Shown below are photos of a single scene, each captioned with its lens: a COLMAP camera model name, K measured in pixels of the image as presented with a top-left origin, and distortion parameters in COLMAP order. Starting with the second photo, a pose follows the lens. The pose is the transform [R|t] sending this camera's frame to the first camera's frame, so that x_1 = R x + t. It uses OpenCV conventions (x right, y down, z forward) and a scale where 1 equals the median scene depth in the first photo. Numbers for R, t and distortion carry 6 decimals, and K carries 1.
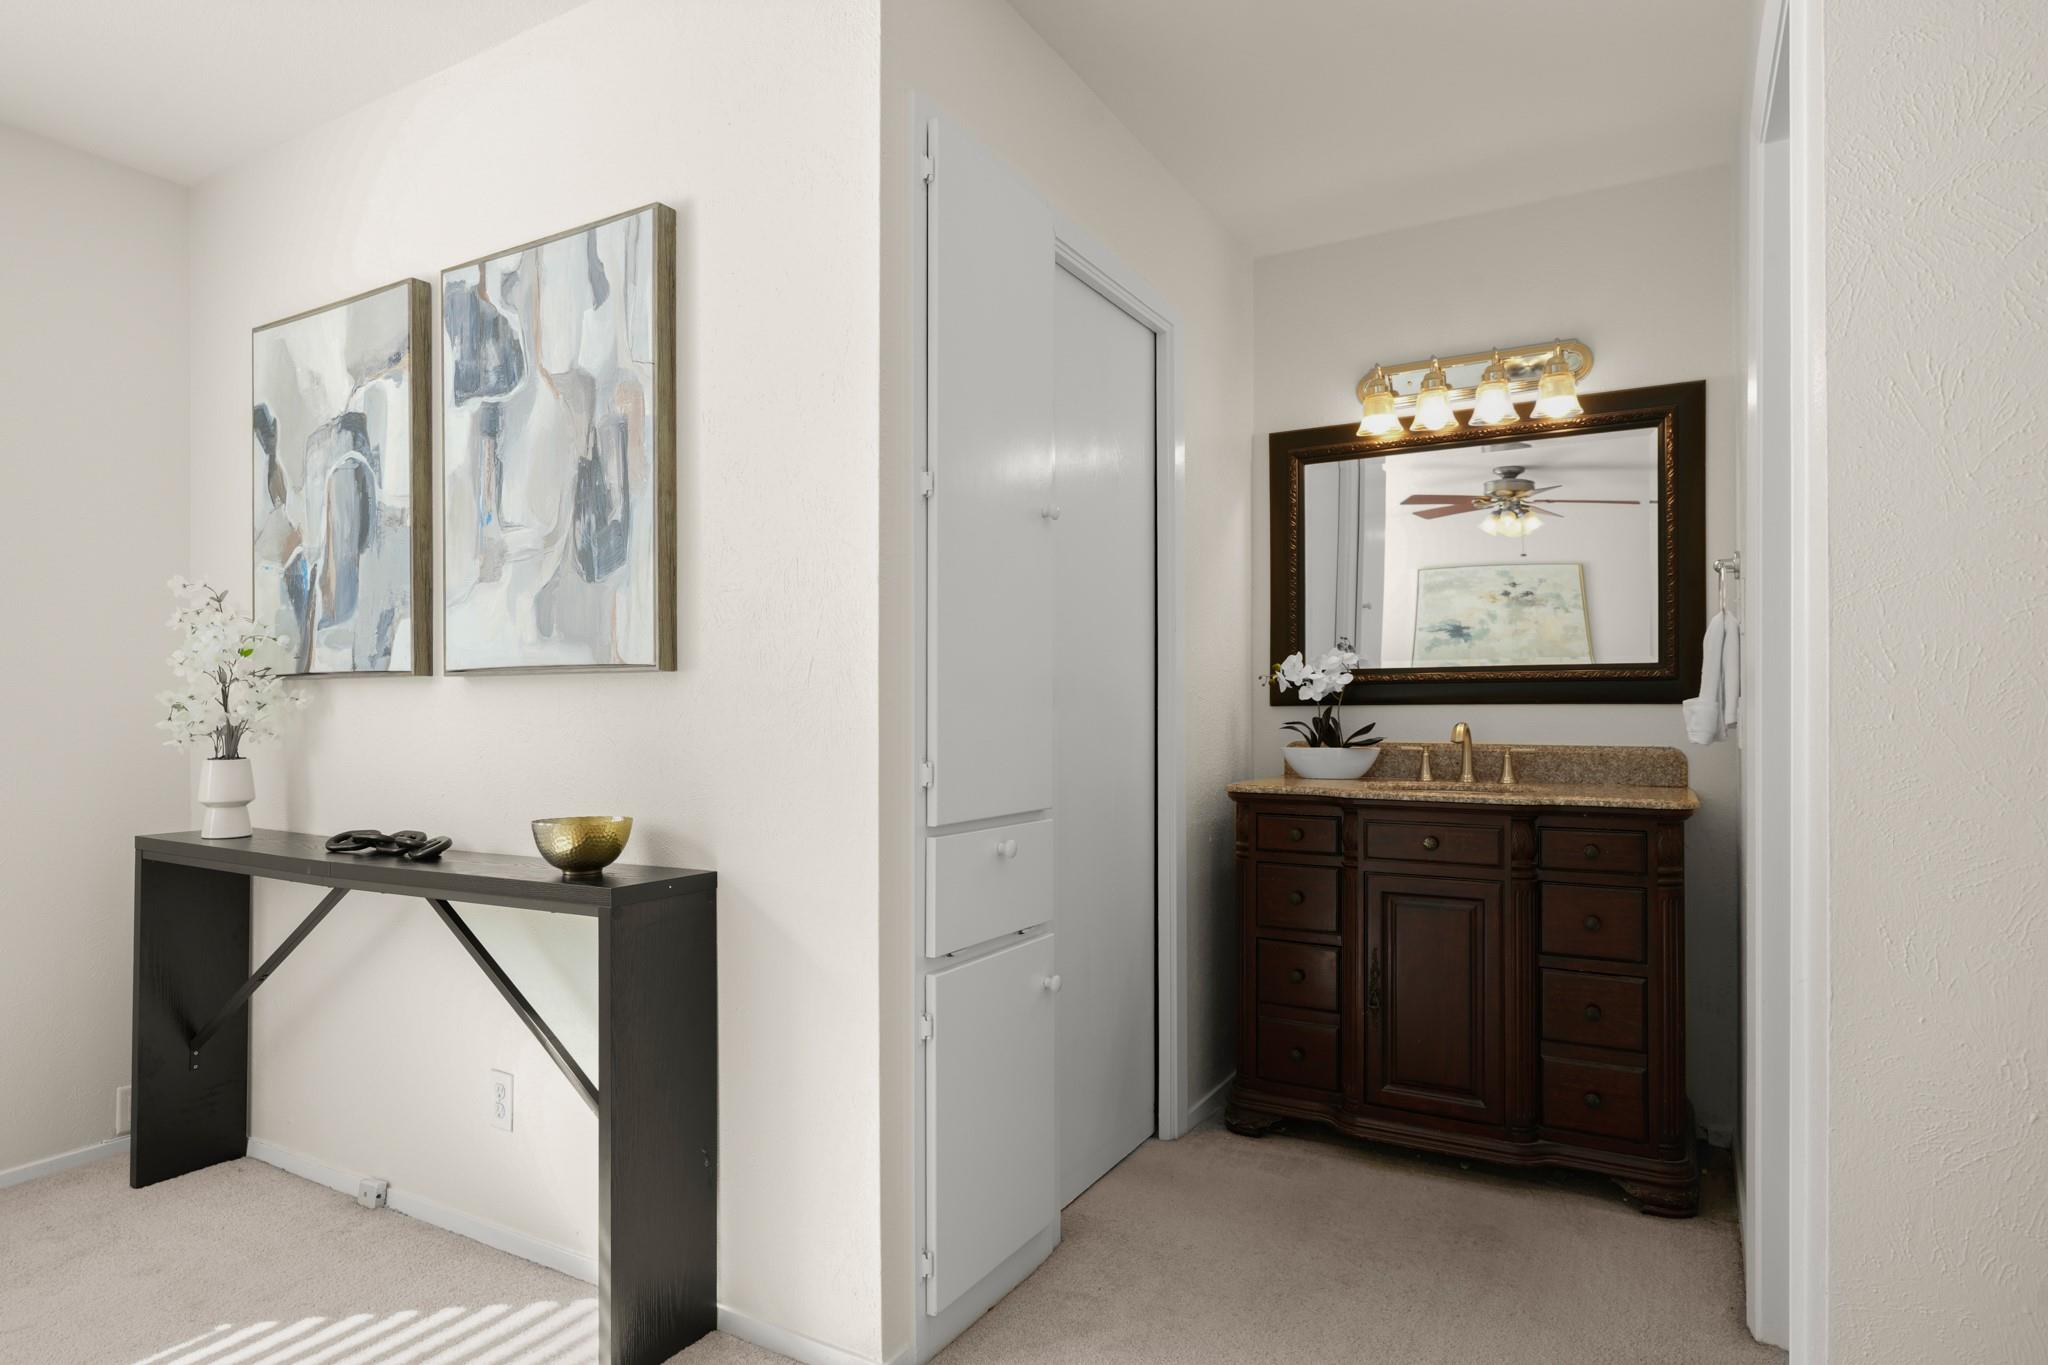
lens RADIAL K [[1116.2, 0, 1024.3], [0, 1116.2, 691.8], [0, 0, 1]] dist [-0.001330, -0.000383]
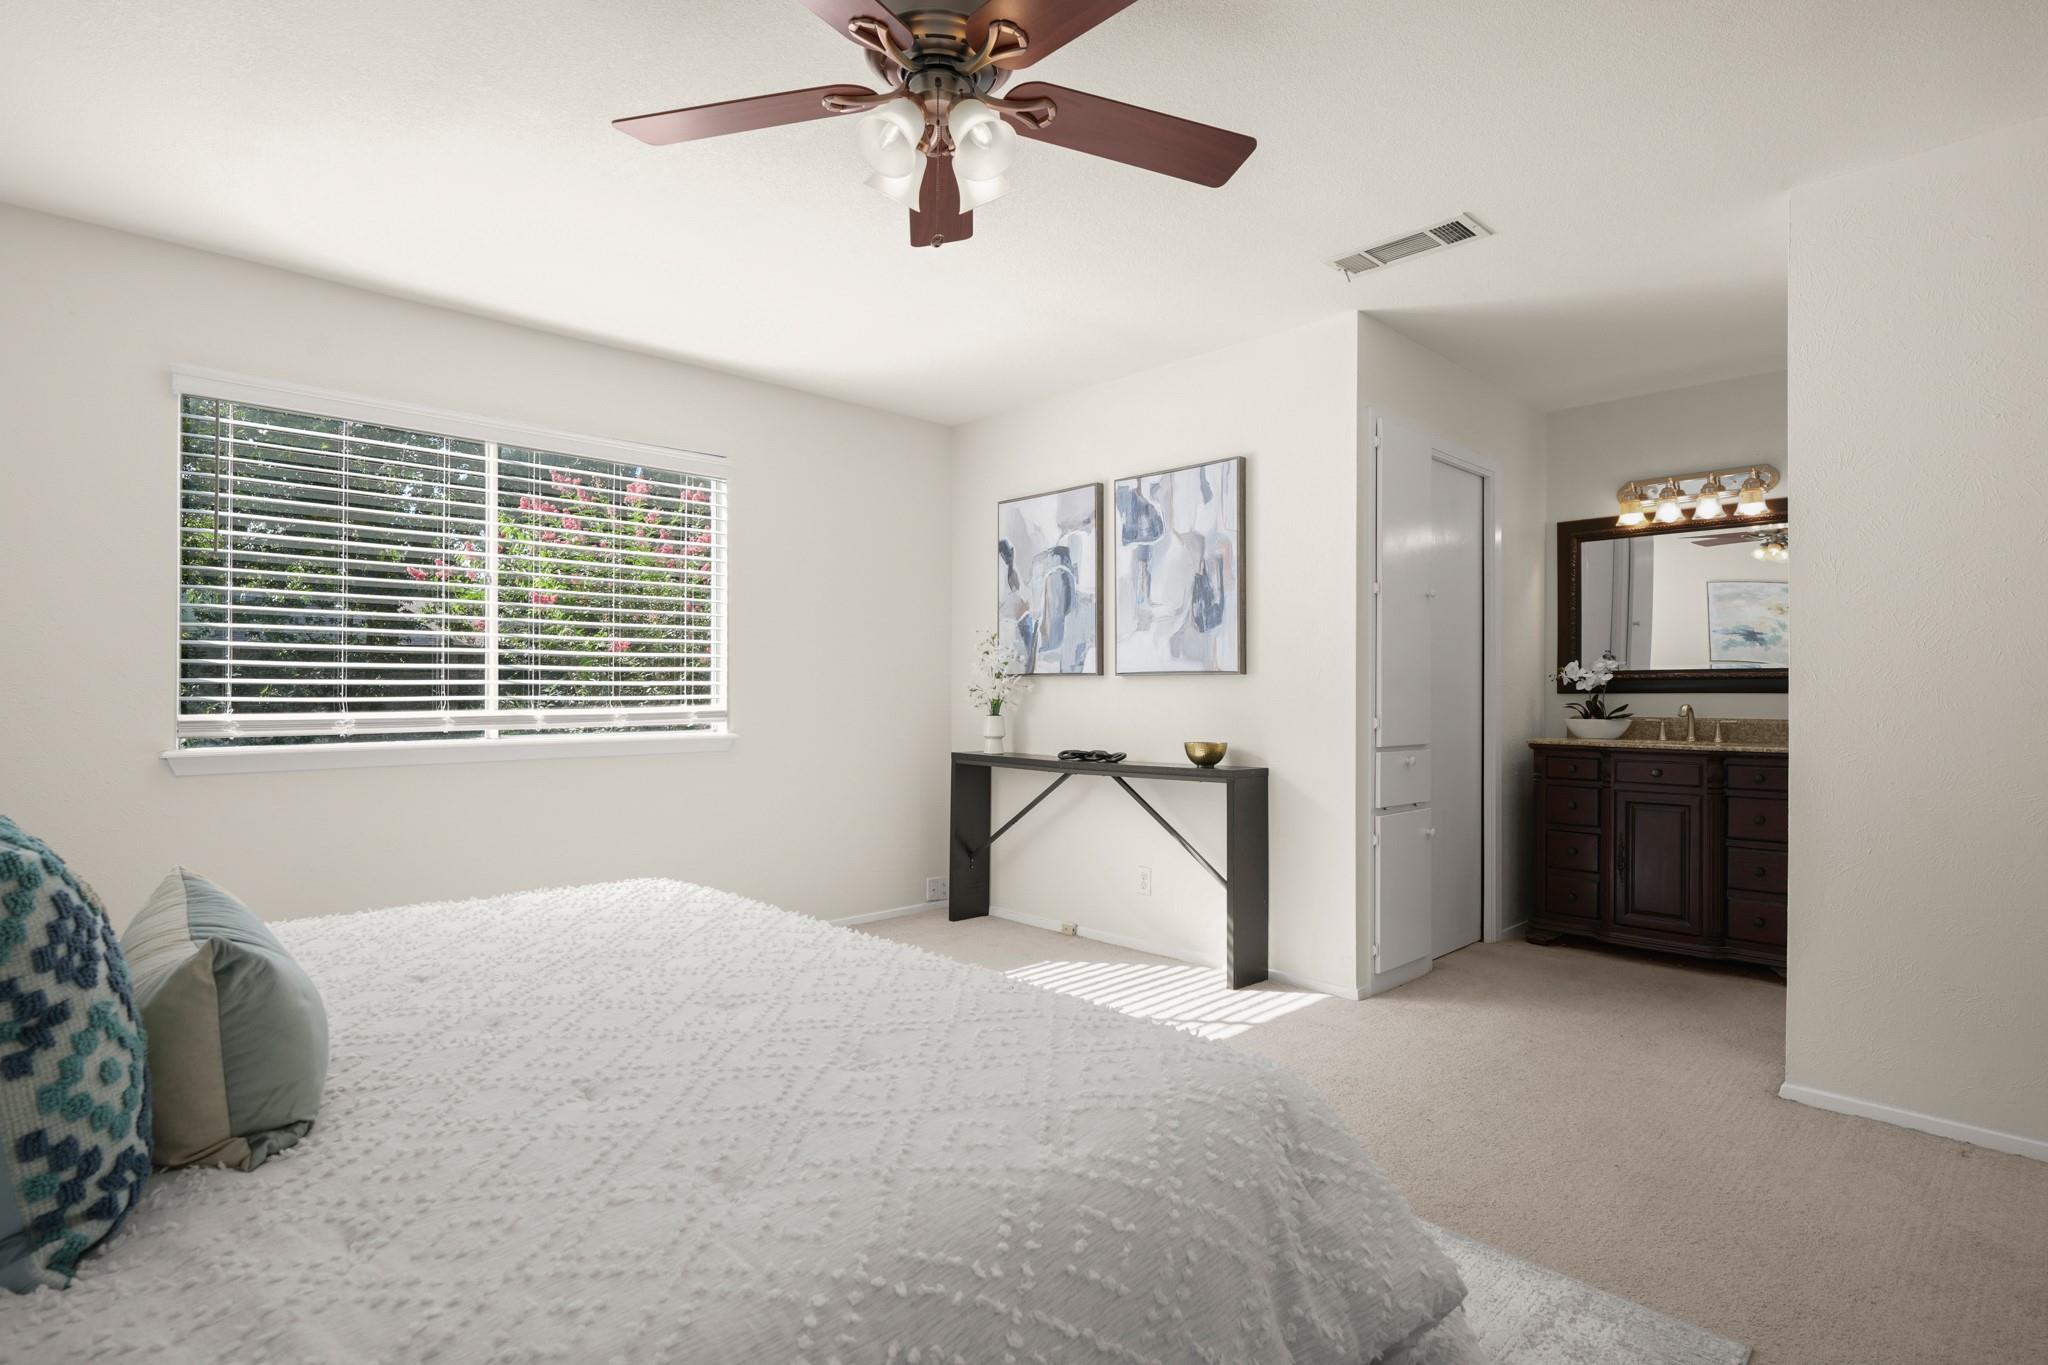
lens RADIAL K [[1053.0, 0, 1027.1], [0, 1053.0, 678.0], [0, 0, 1]] dist [0.000167, 0.001032]
pose [[0.964207, 0.002032, -0.265142, -0.145543], [-0.003735, 0.999975, -0.005922, 0.002330], [0.265123, 0.006700, 0.964191, -0.847625]]
